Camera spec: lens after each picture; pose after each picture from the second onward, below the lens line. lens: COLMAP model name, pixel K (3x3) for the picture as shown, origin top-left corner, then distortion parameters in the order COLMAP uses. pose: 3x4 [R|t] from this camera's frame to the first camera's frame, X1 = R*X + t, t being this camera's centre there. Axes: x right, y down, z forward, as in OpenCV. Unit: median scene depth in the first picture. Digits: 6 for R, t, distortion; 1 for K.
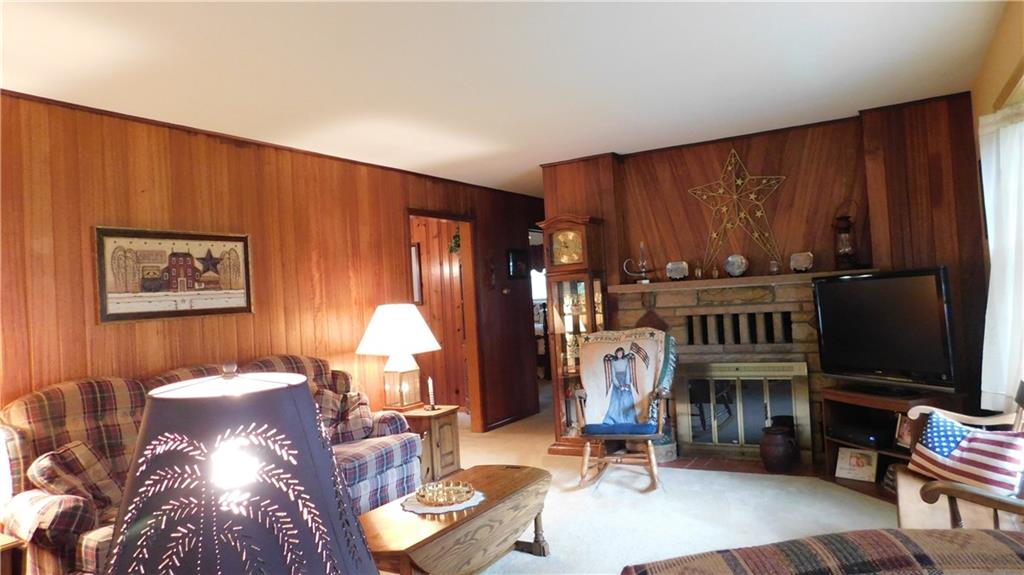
lens RADIAL K [[669.1, 0, 517.4], [0, 669.1, 283.1], [0, 0, 1]] dist [-0.048902, 0.006172]
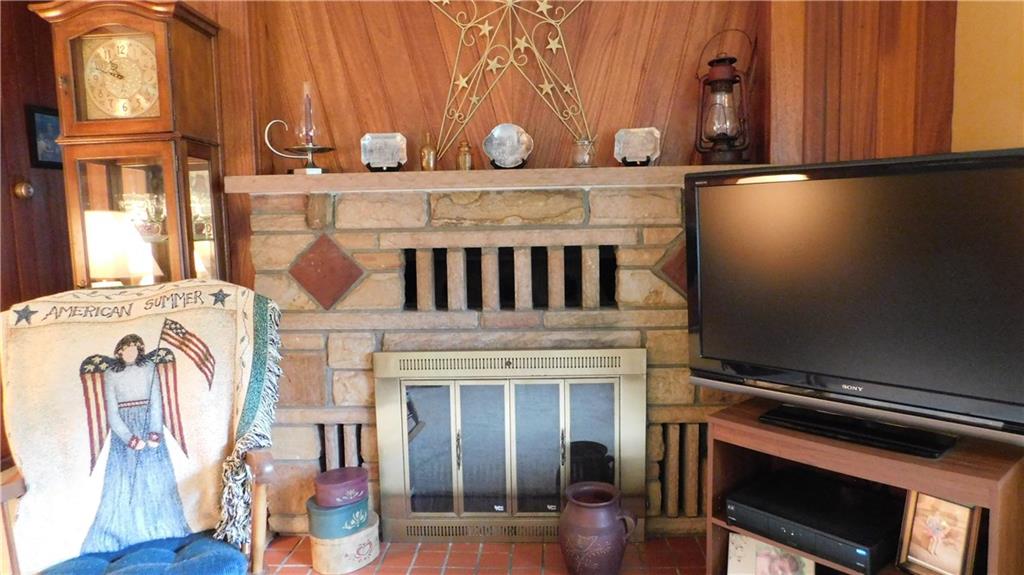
lens RADIAL K [[669.1, 0, 521.8], [0, 669.1, 290.5], [0, 0, 1]] dist [-0.048902, 0.006172]
pose [[0.886049, -0.013070, 0.463407, 0.113521], [-0.043170, 0.992933, 0.110547, 0.023087], [-0.461577, -0.117955, 0.879223, 0.561283]]
